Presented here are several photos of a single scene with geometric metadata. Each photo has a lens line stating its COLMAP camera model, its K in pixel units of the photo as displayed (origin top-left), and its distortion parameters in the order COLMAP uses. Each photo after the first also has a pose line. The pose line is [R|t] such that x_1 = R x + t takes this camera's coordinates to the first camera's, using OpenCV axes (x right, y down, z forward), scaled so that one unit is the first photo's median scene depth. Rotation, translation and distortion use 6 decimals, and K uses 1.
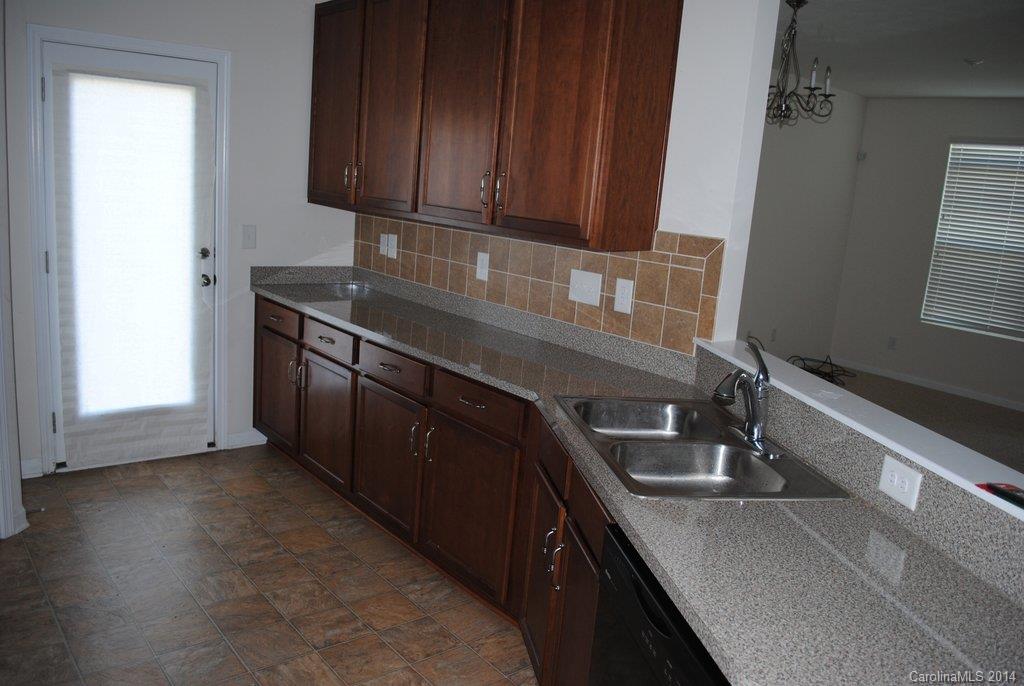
lens RADIAL K [[815.2, 0, 512.0], [0, 815.2, 343.7], [0, 0, 1]] dist [-0.066123, -0.003185]
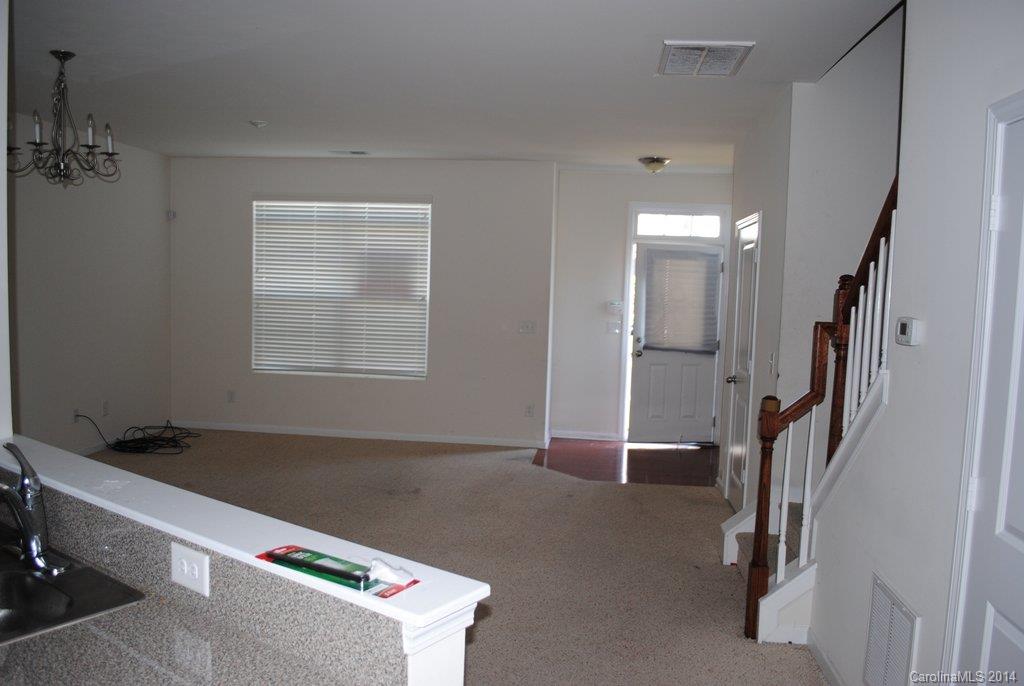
lens RADIAL K [[815.2, 0, 512.1], [0, 815.2, 343.9], [0, 0, 1]] dist [-0.066123, -0.003185]
pose [[0.713156, -0.118053, 0.690994, 0.108246], [0.166314, 0.986068, -0.003184, -0.012507], [-0.680991, 0.117192, 0.722854, 0.042056]]
